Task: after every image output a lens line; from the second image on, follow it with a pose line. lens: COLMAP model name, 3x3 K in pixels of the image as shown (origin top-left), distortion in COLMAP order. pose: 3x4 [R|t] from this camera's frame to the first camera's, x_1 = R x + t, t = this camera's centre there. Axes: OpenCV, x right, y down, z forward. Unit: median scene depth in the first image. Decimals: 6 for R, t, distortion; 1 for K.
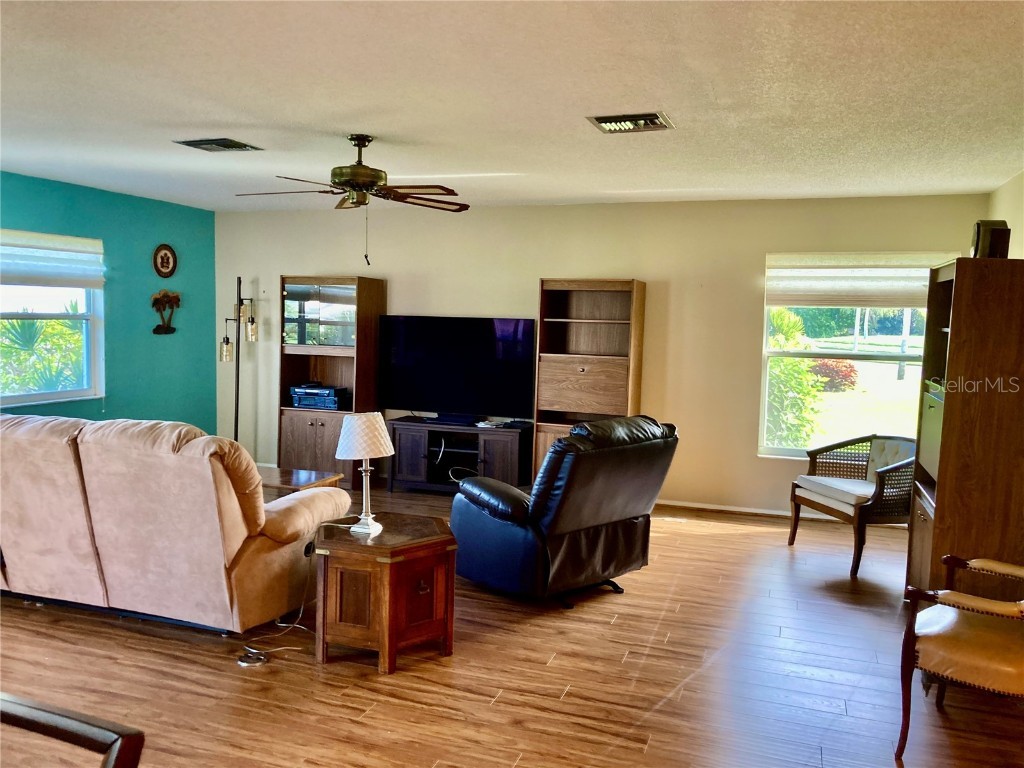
lens RADIAL K [[855.0, 0, 517.5], [0, 855.0, 387.2], [0, 0, 1]] dist [0.031723, -0.051302]
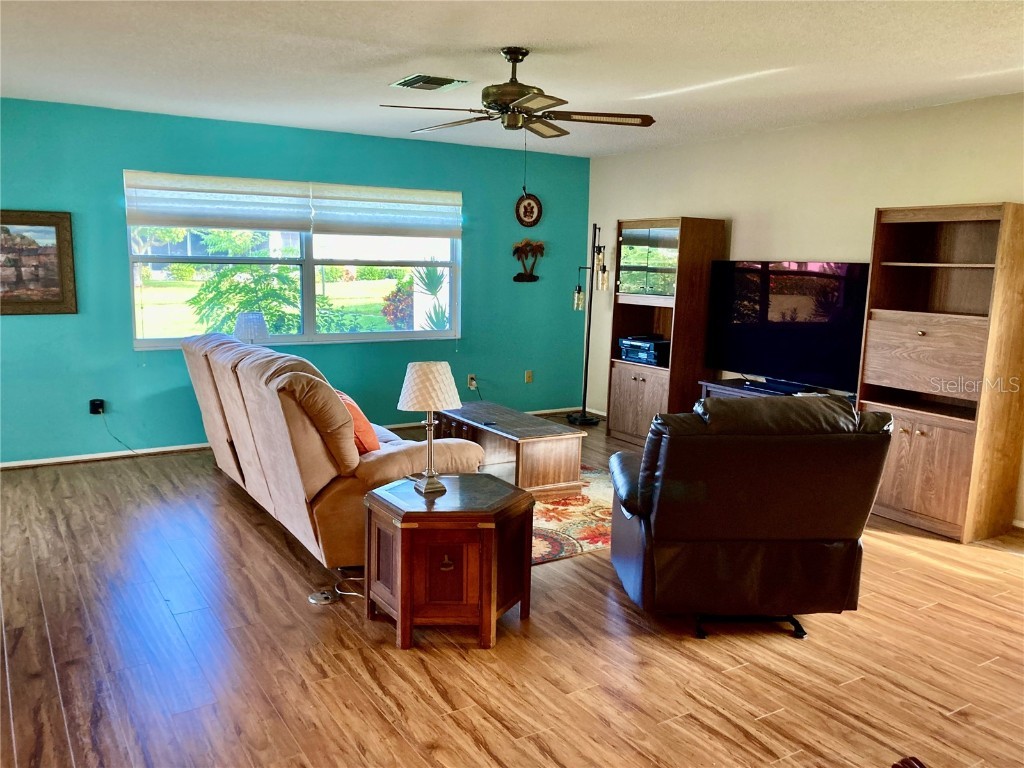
lens RADIAL K [[855.0, 0, 517.5], [0, 855.0, 387.2], [0, 0, 1]] dist [0.031723, -0.051302]
pose [[0.769718, 0.085522, -0.632630, 0.275176], [-0.054813, 0.996180, 0.067978, -0.004940], [0.636027, -0.017647, 0.771465, 0.214064]]
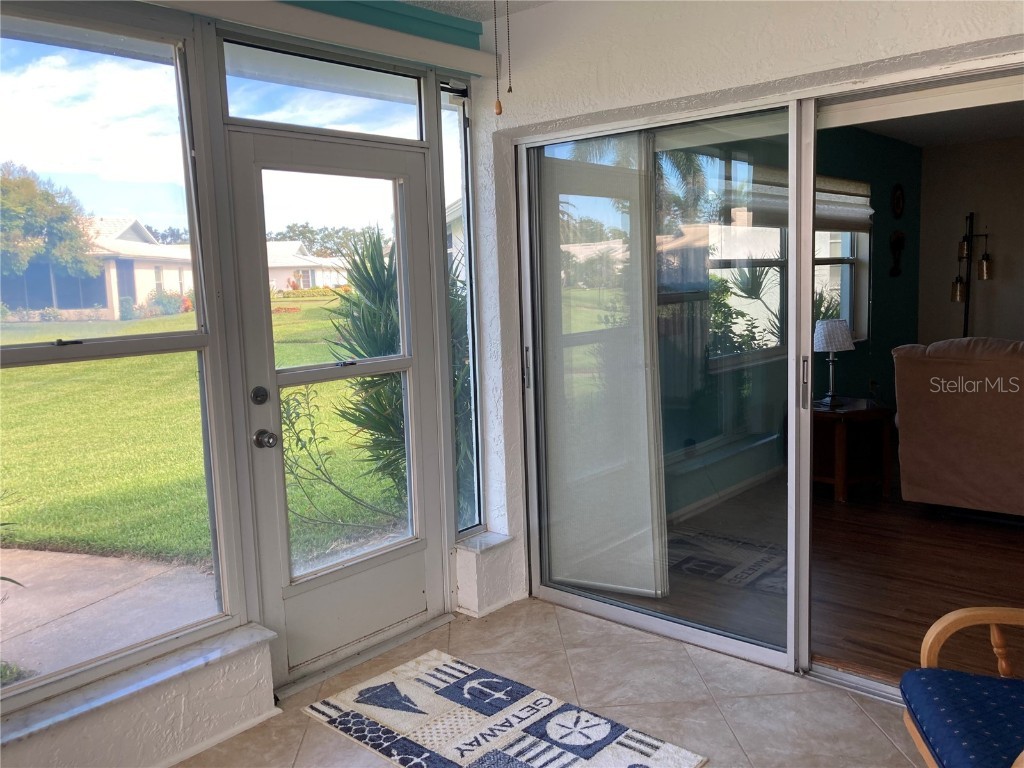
lens RADIAL K [[855.0, 0, 517.5], [0, 855.0, 387.2], [0, 0, 1]] dist [0.031723, -0.051302]
pose [[0.921382, 0.000883, -0.388657, -0.478672], [0.020837, 0.998447, 0.051667, 0.006851], [0.388099, -0.055703, 0.919933, -0.100800]]
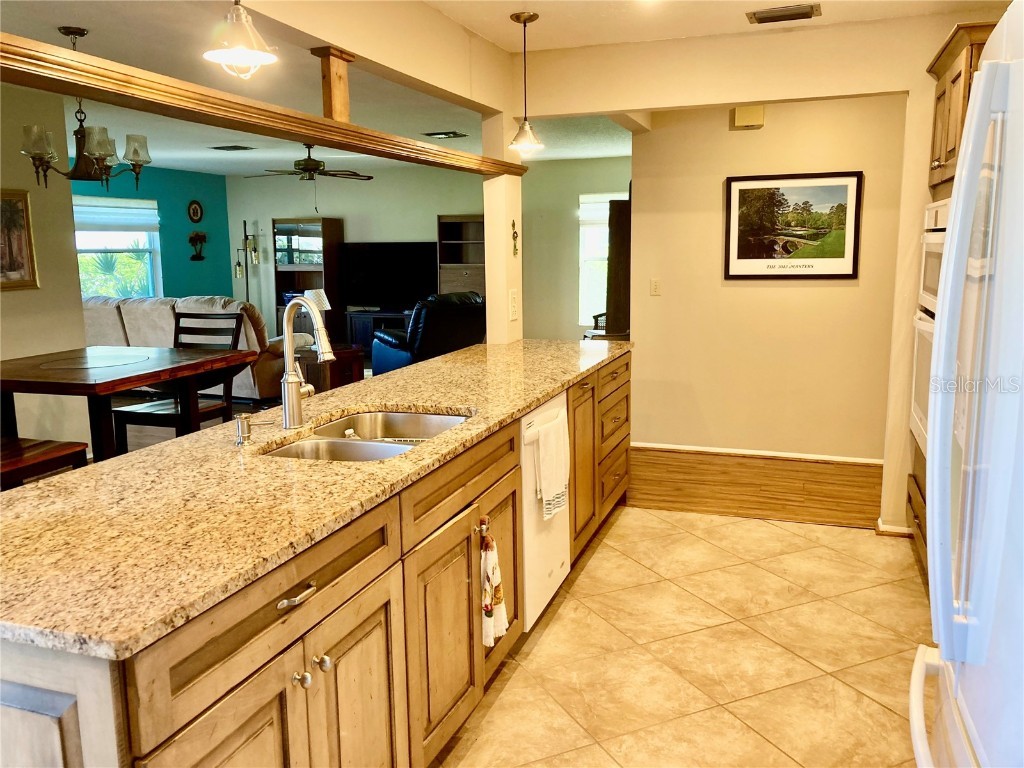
lens RADIAL K [[855.0, 0, 517.5], [0, 855.0, 387.2], [0, 0, 1]] dist [0.031723, -0.051302]
pose [[0.999375, -0.034324, -0.008434, 0.175140], [0.034895, 0.996100, 0.081034, 0.063941], [0.005620, -0.081278, 0.996676, -0.583165]]
